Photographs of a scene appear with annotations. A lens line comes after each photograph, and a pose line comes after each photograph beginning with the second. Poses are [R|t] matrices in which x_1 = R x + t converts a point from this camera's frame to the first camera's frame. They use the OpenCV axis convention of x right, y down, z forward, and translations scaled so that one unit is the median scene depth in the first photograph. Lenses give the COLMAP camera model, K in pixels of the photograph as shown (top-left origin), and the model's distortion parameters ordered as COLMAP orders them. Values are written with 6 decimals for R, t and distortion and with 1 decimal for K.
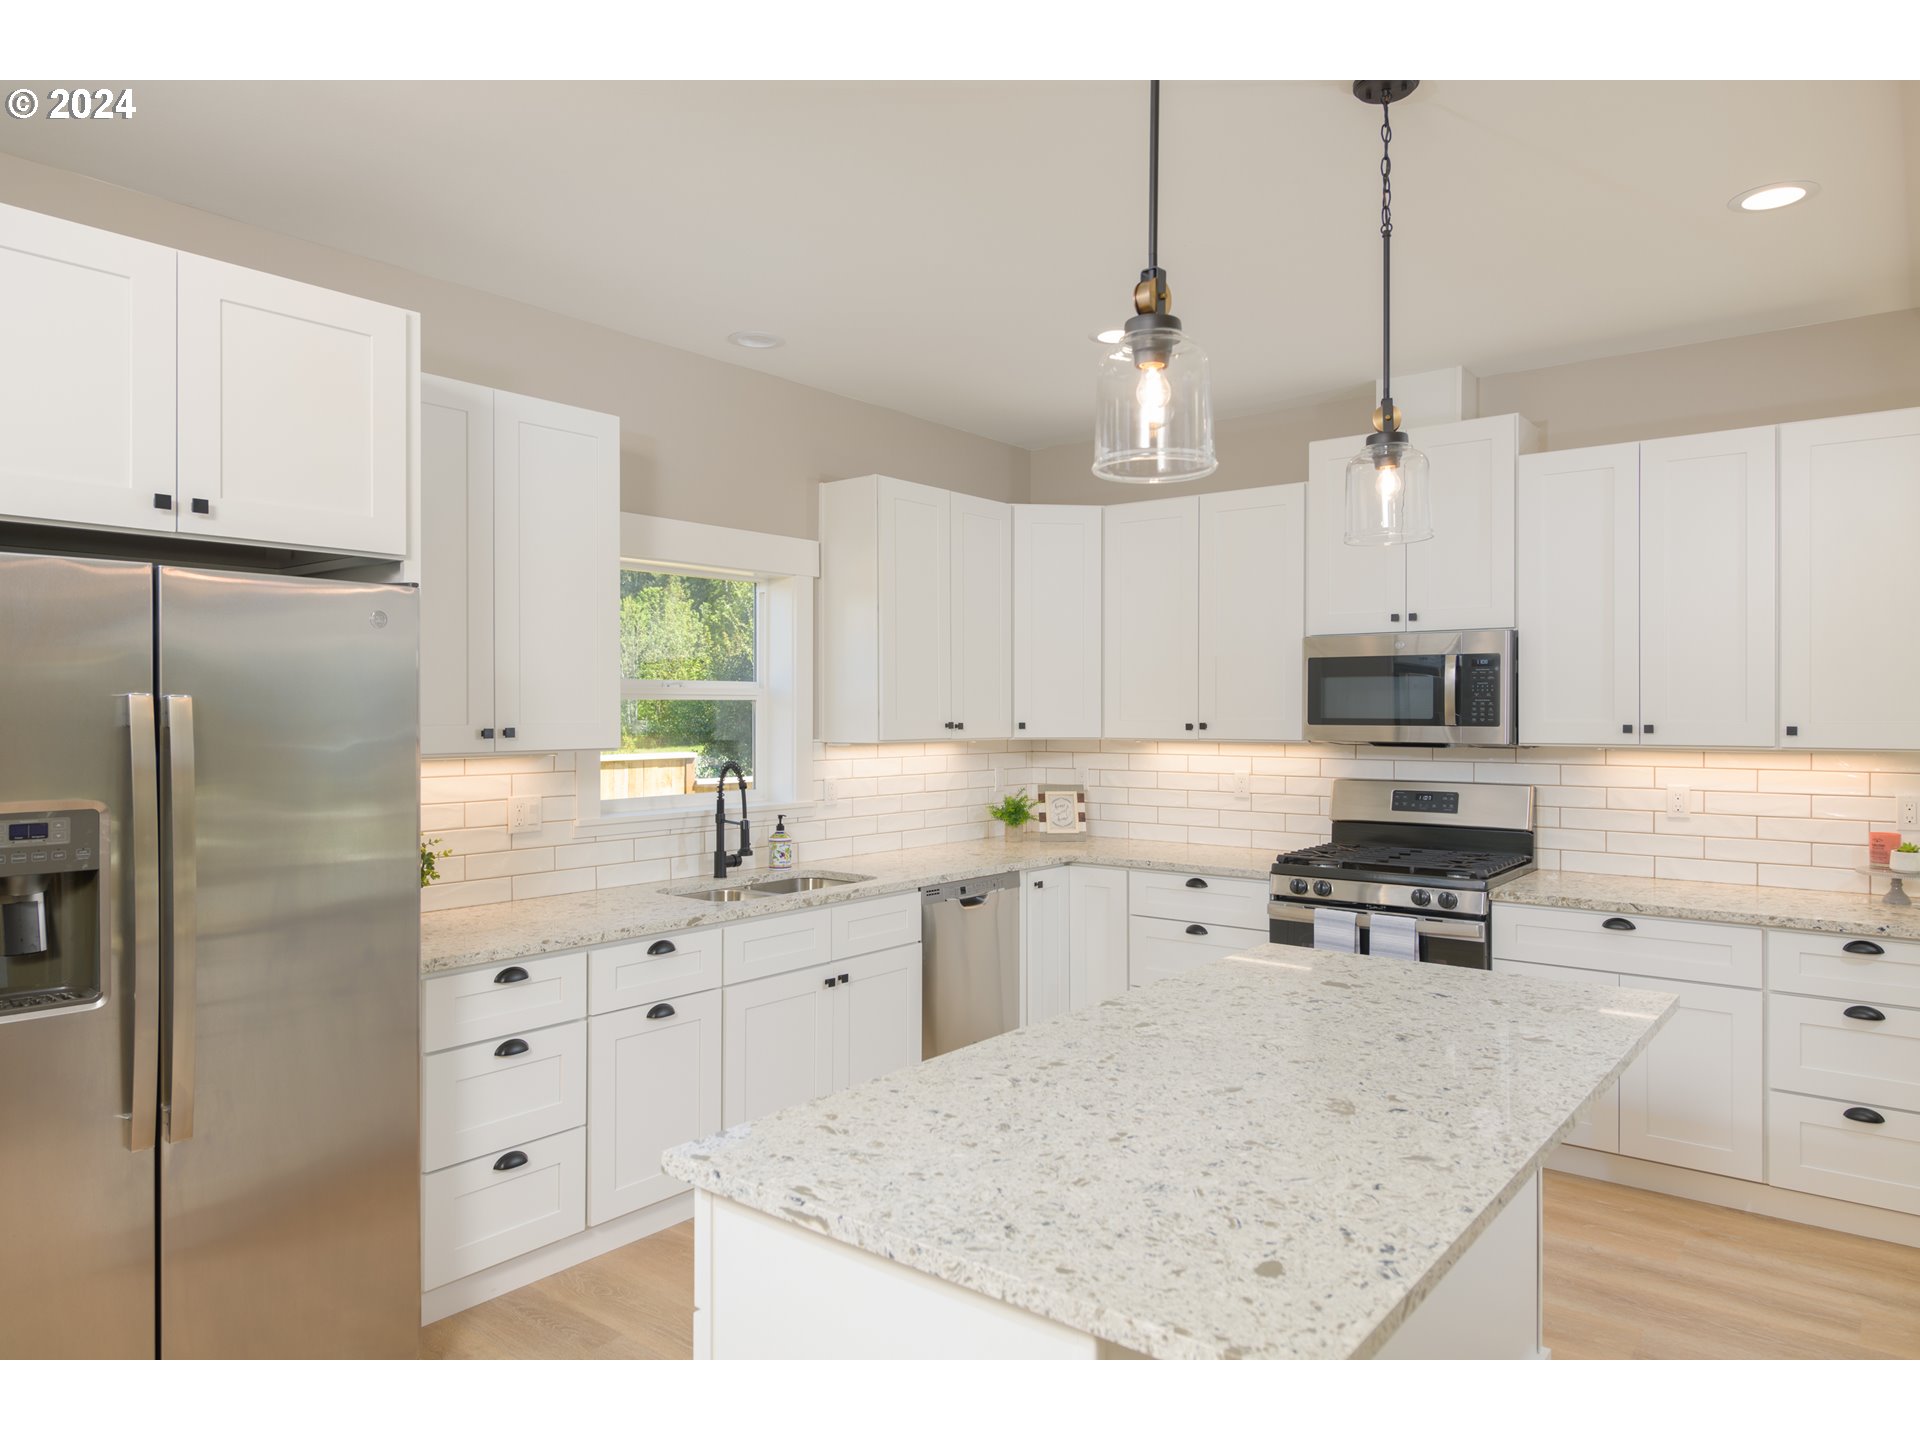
lens RADIAL K [[1349.4, 0, 960.0], [0, 1349.4, 720.0], [0, 0, 1]] dist [0.002070, 0.003623]
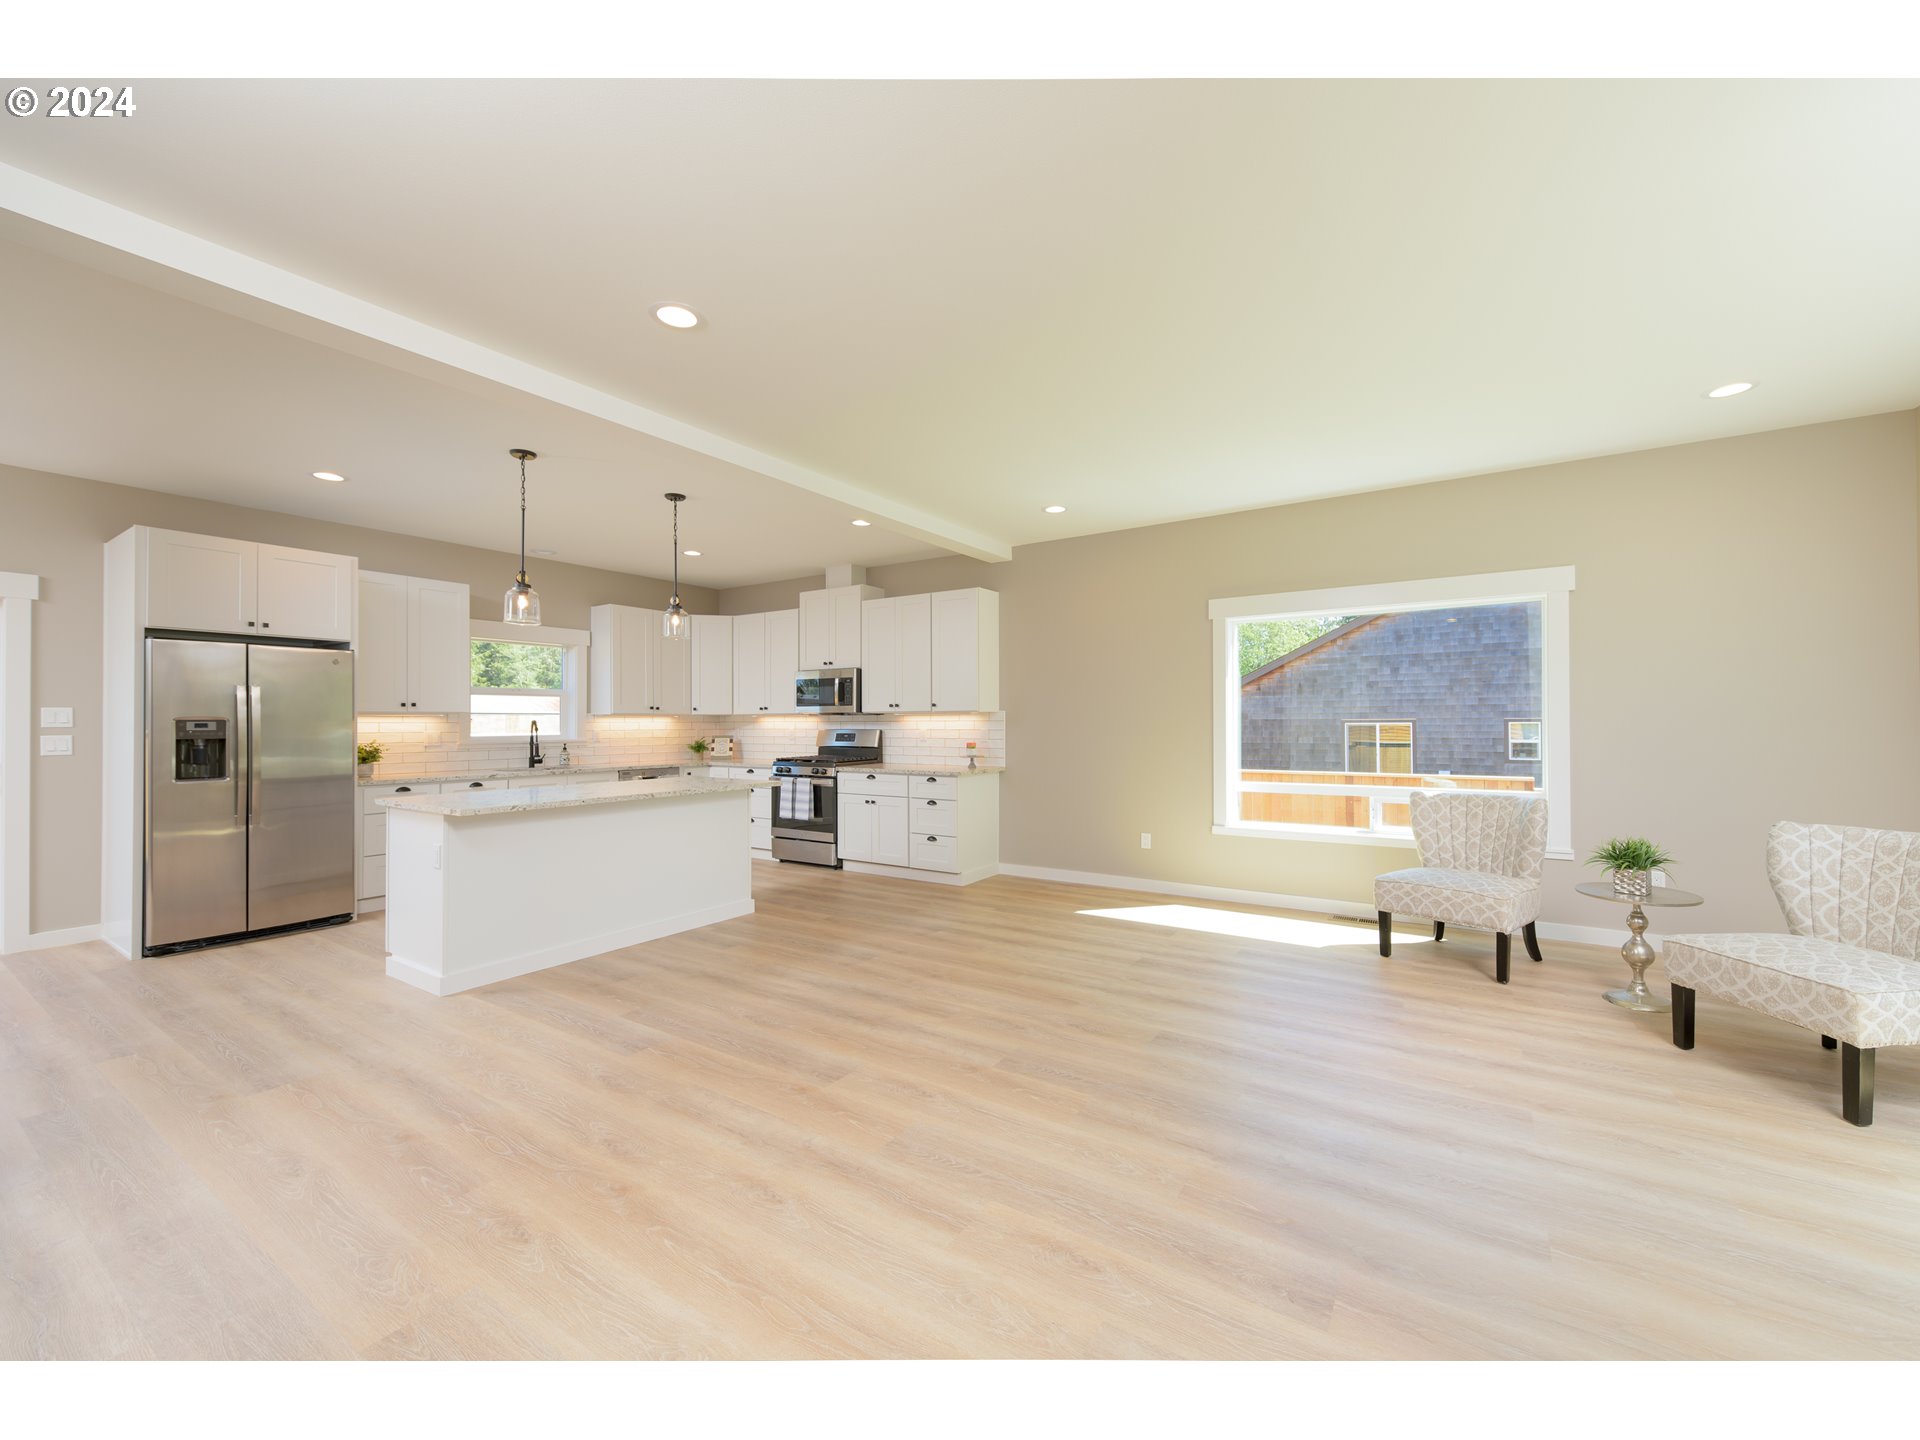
lens RADIAL K [[787.4, 0, 960.0], [0, 787.4, 720.0], [0, 0, 1]] dist [-0.000087, 0.000284]
pose [[0.993183, -0.005618, 0.116427, 0.424175], [0.006394, 0.999960, -0.006296, 0.042703], [-0.116387, 0.006998, 0.993179, -0.514152]]
